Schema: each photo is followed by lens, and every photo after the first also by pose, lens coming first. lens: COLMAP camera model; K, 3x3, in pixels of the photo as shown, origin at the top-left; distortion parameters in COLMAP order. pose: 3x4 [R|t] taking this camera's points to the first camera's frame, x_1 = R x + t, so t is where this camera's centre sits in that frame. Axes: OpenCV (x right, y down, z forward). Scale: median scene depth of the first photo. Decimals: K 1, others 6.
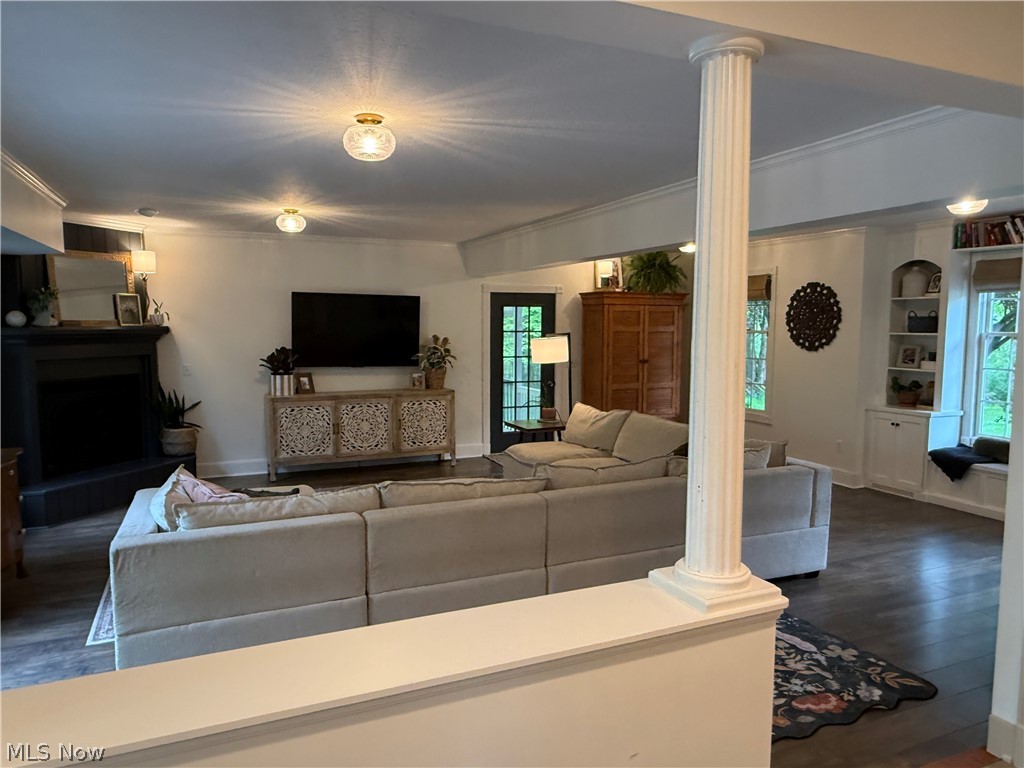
lens RADIAL K [[705.1, 0, 509.5], [0, 705.1, 386.7], [0, 0, 1]] dist [0.005019, -0.006050]
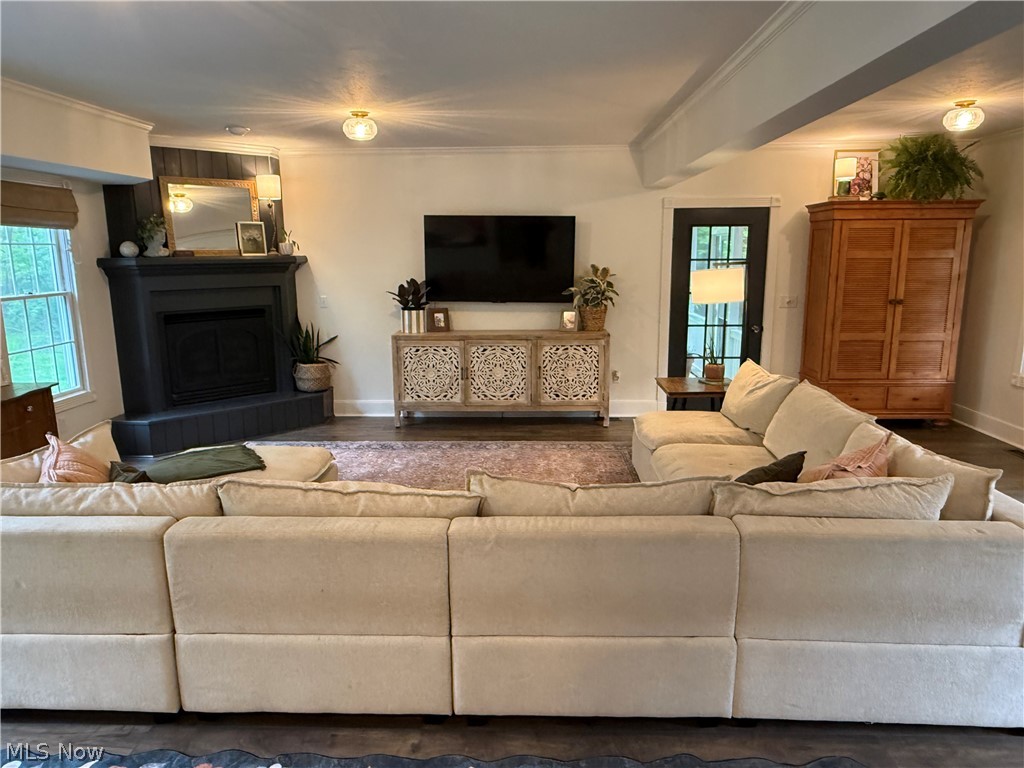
lens RADIAL K [[705.1, 0, 512.8], [0, 705.1, 385.6], [0, 0, 1]] dist [0.005019, -0.006050]
pose [[0.899639, 0.072248, -0.430615, 0.182189], [-0.029330, 0.993987, 0.105494, -0.019114], [0.435647, -0.082277, 0.896349, 0.239779]]
